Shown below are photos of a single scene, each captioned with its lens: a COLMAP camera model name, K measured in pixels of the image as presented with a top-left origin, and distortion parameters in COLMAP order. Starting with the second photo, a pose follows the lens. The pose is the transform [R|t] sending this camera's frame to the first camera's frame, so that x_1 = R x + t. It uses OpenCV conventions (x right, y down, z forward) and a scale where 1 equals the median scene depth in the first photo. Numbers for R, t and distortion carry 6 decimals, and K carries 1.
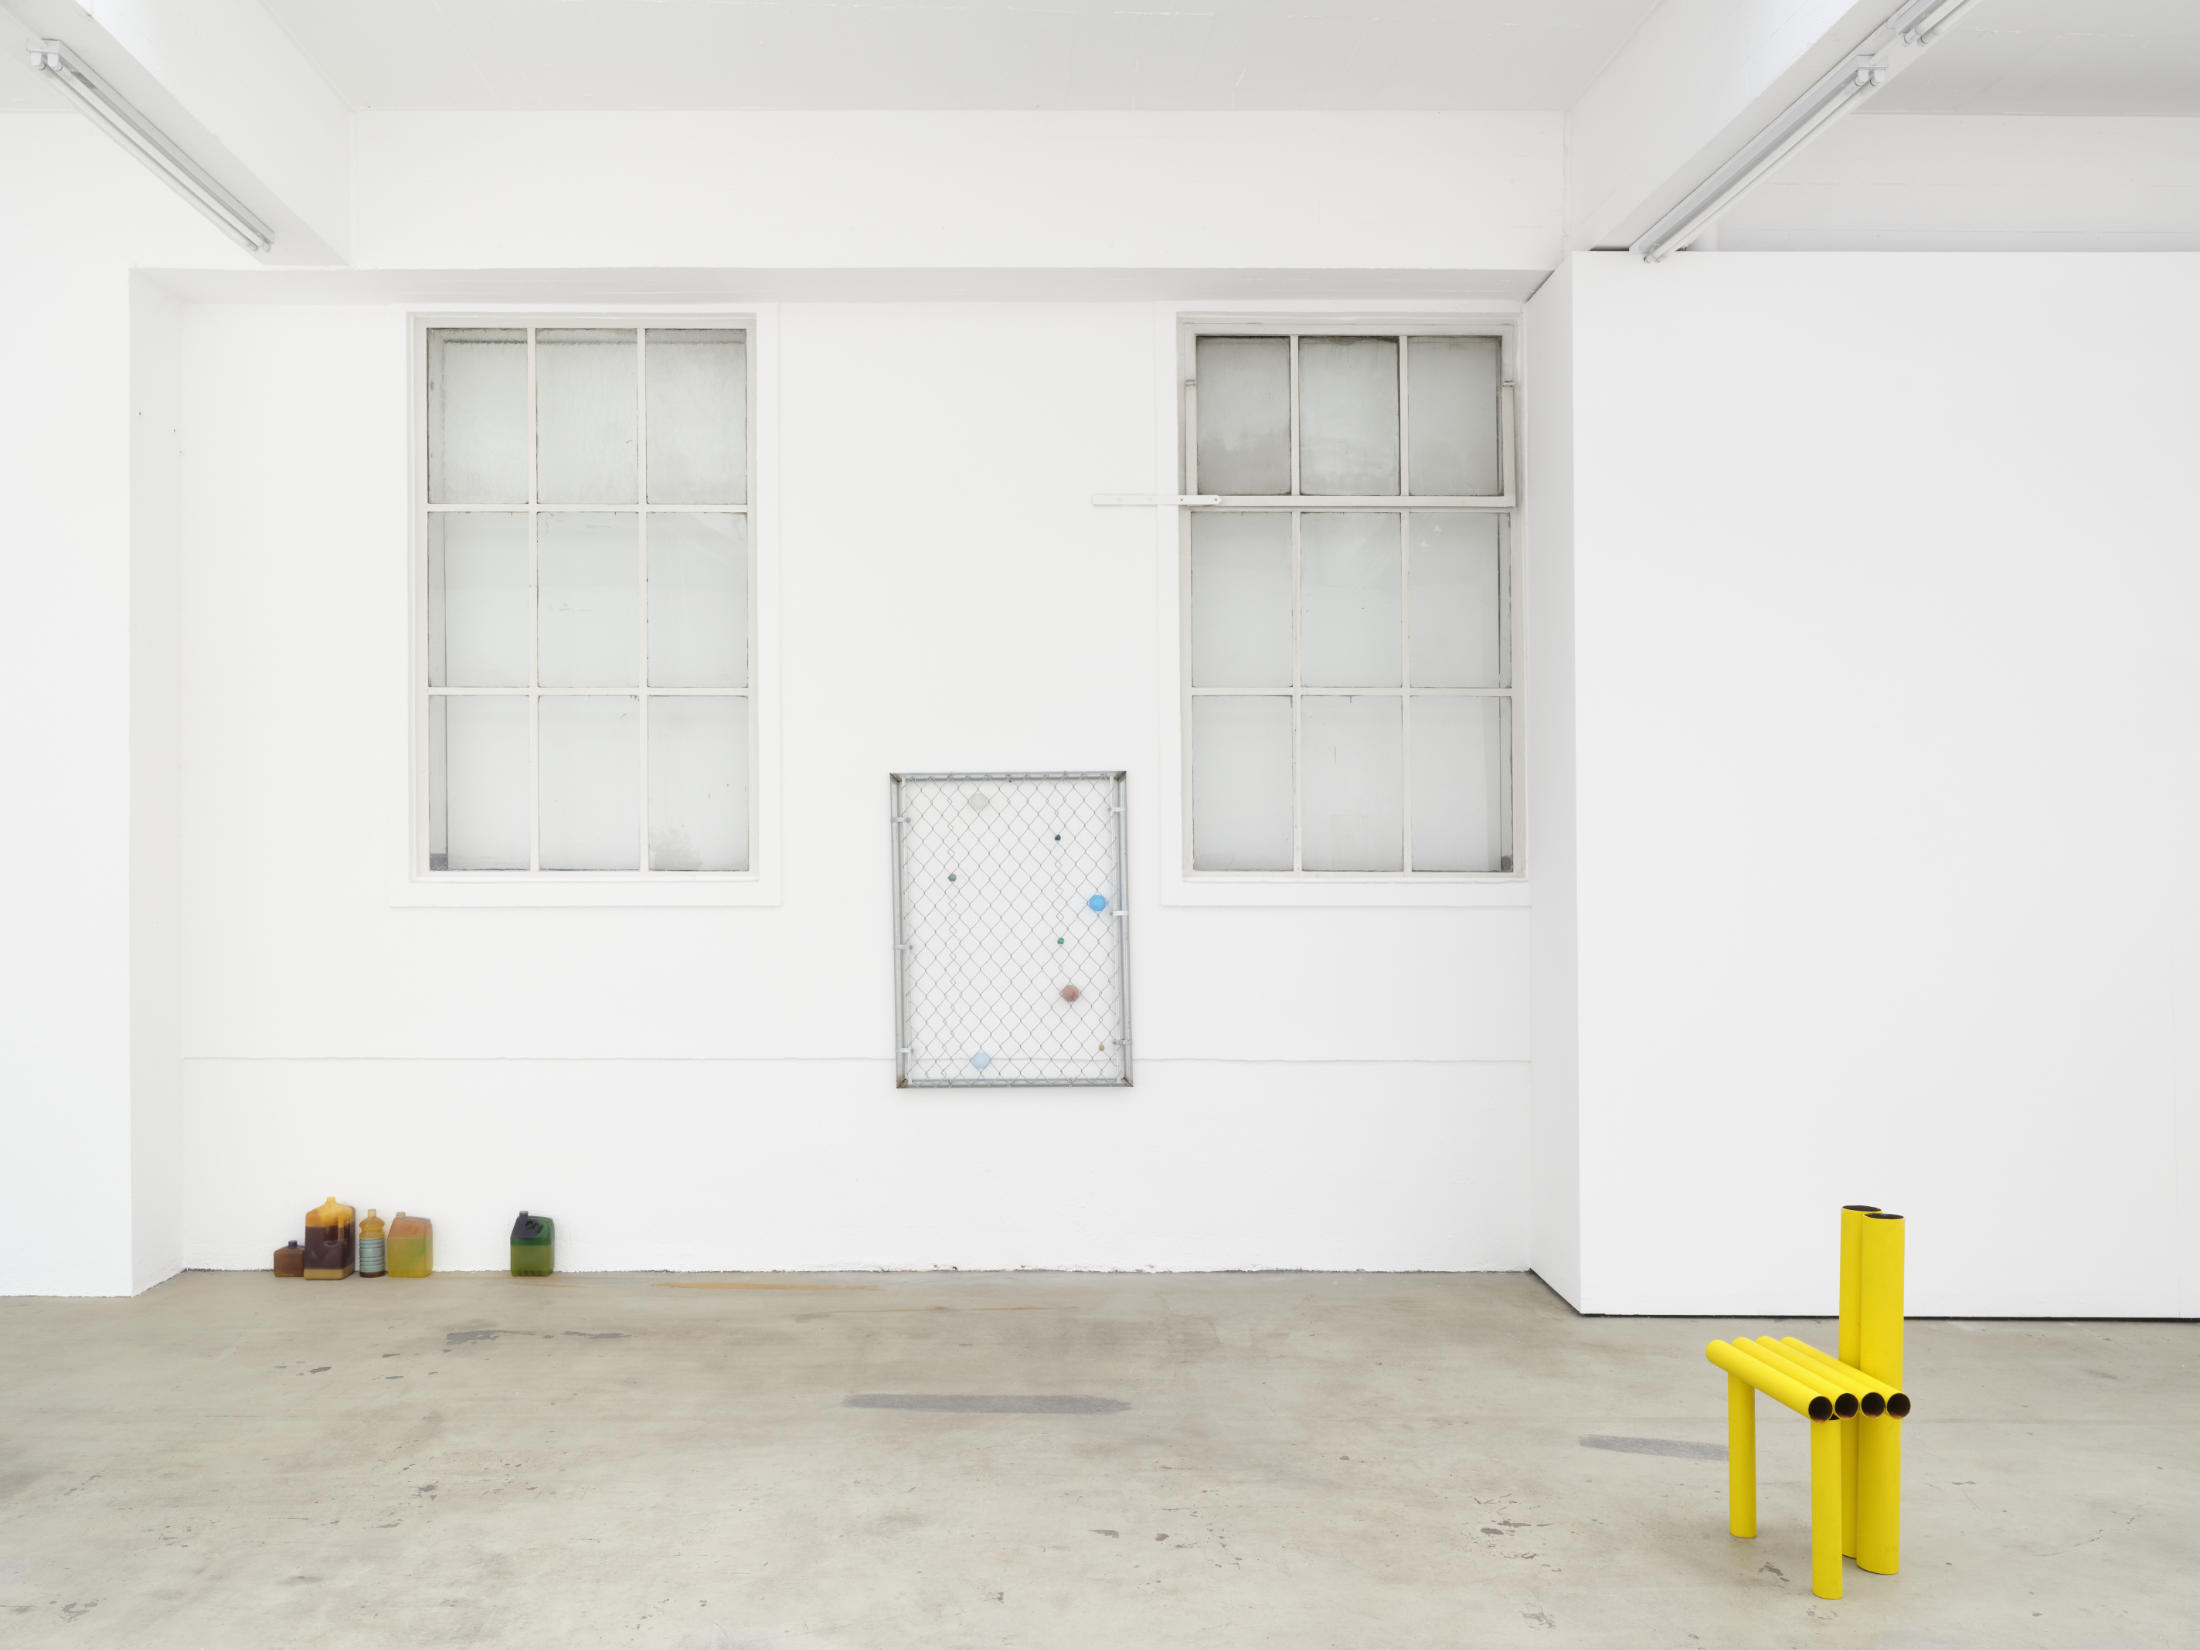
lens RADIAL K [[1835.4, 0, 1096.9], [0, 1835.4, 863.6], [0, 0, 1]] dist [-0.031294, 0.001890]
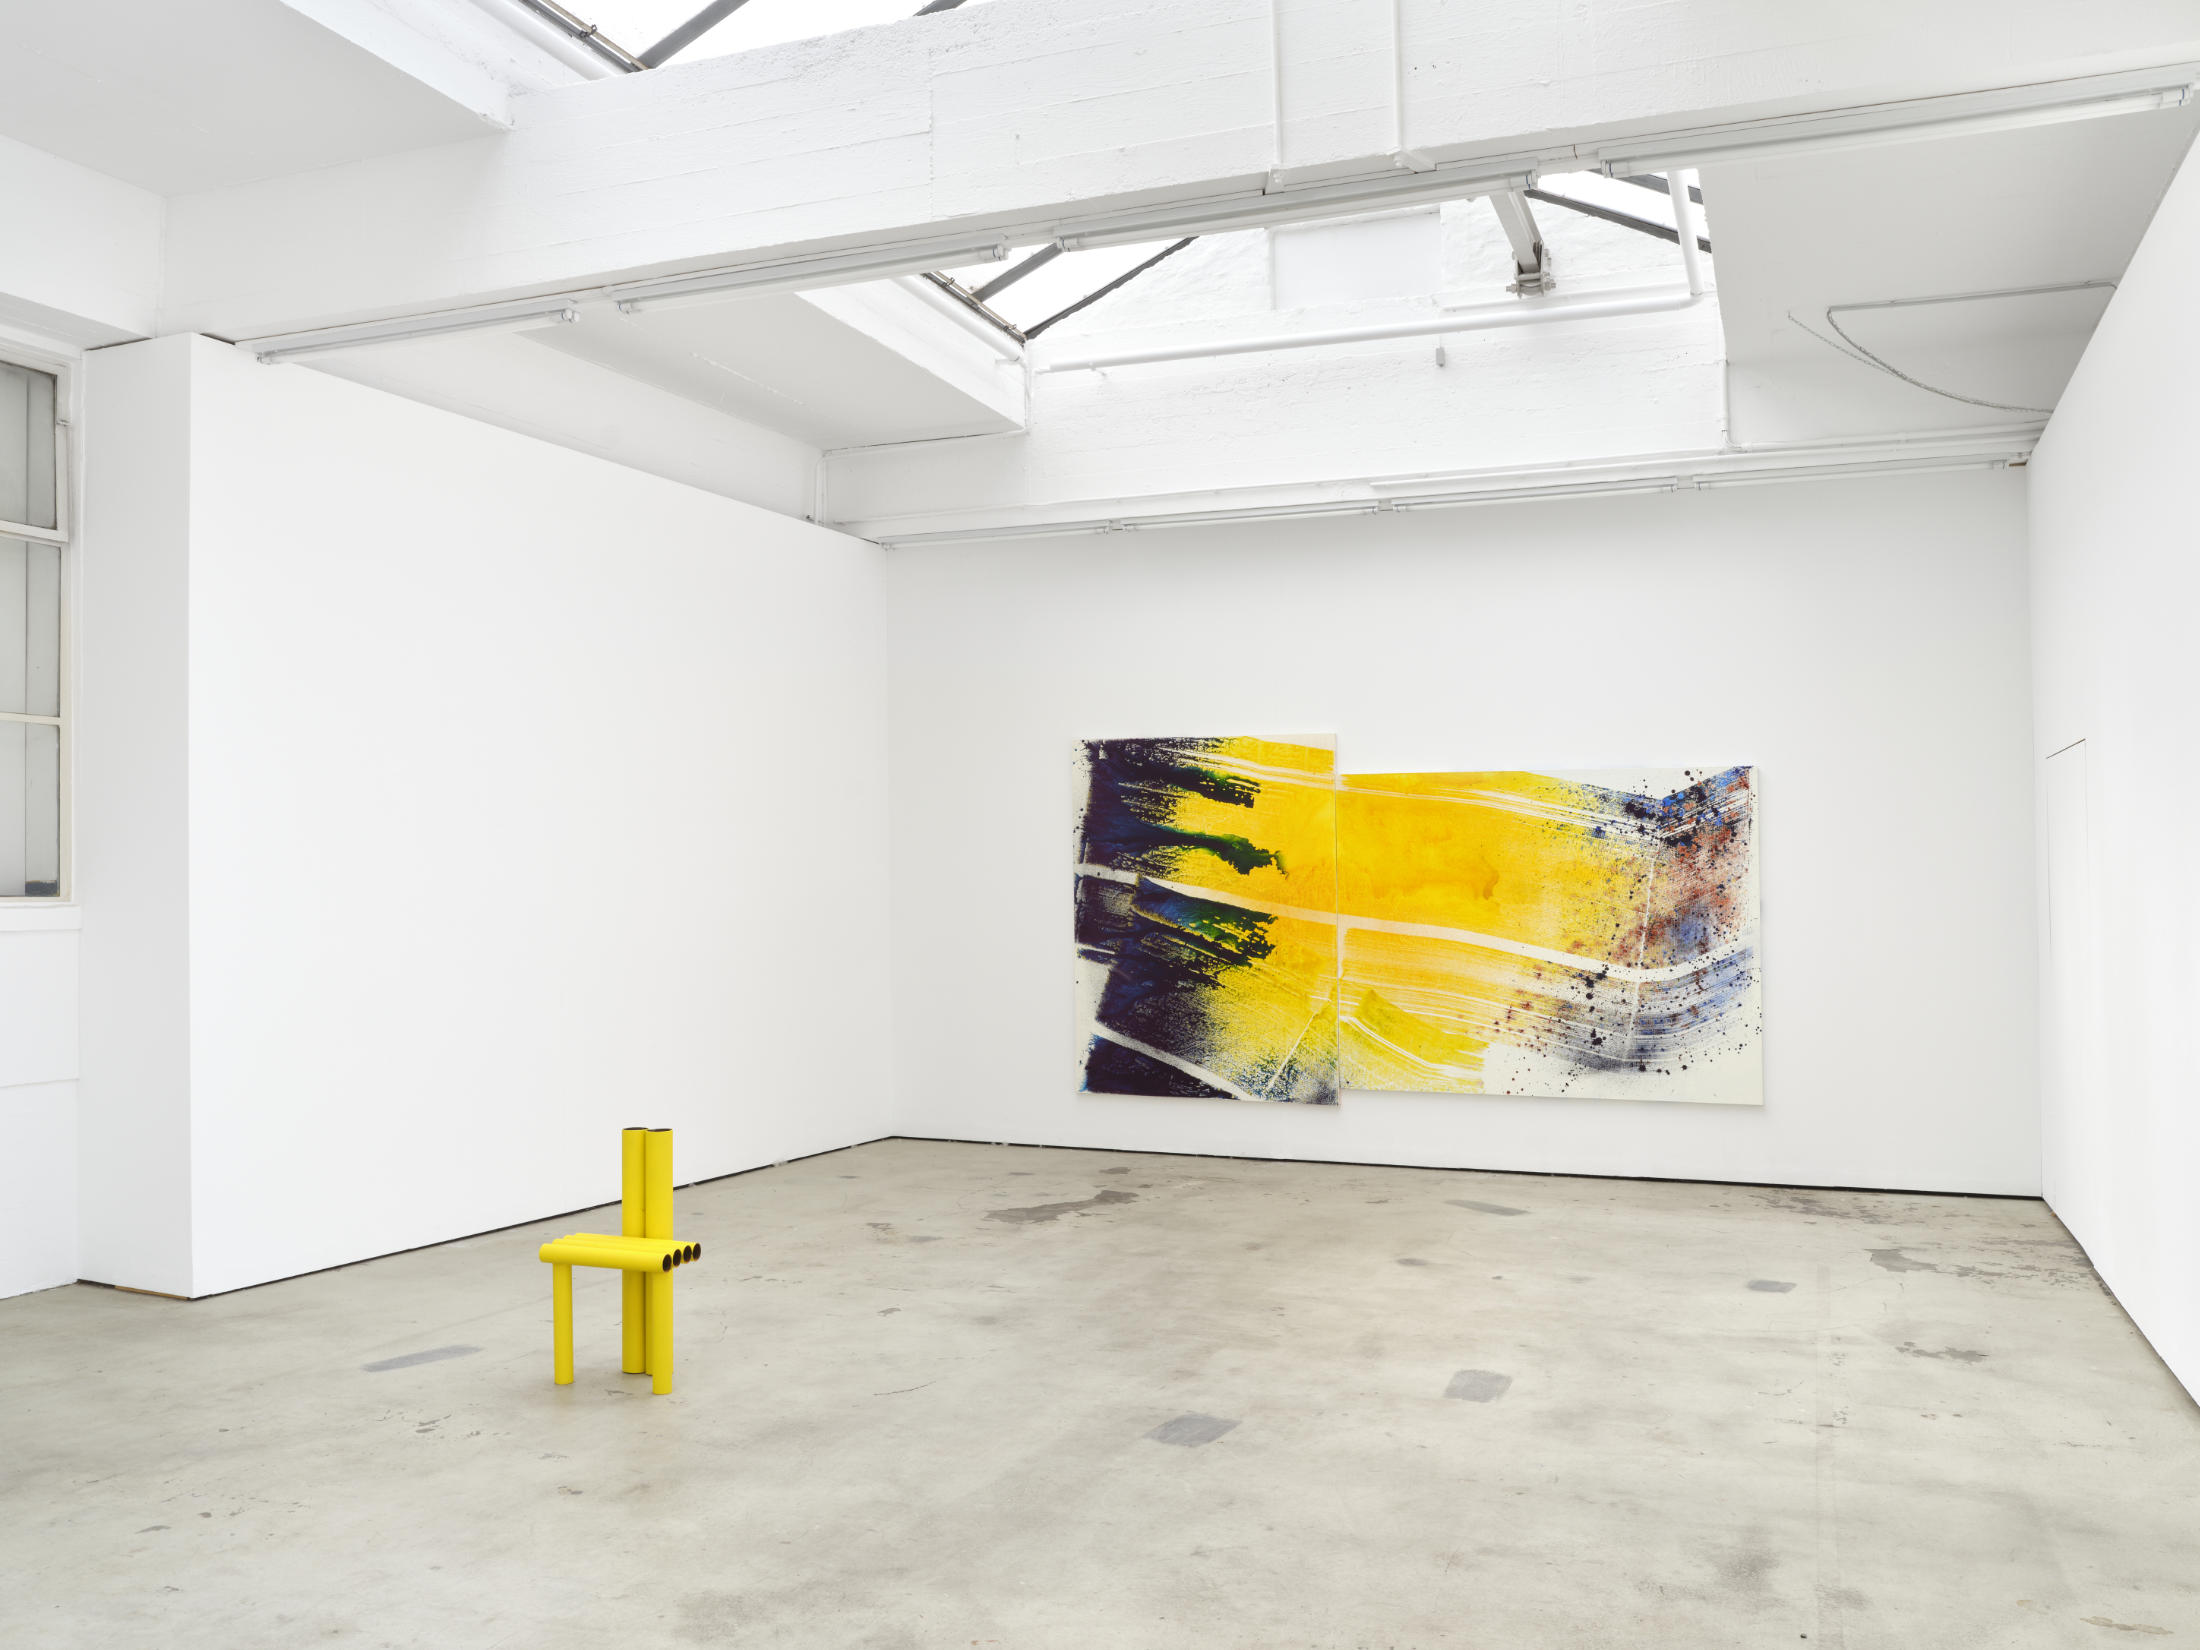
lens RADIAL K [[1835.4, 0, 1118.5], [0, 1835.4, 823.8], [0, 0, 1]] dist [-0.031294, 0.001890]
pose [[0.410661, 0.024858, 0.911449, -0.660531], [0.004769, 0.999556, -0.029409, -0.004576], [-0.911775, 0.016424, 0.410361, 0.057050]]
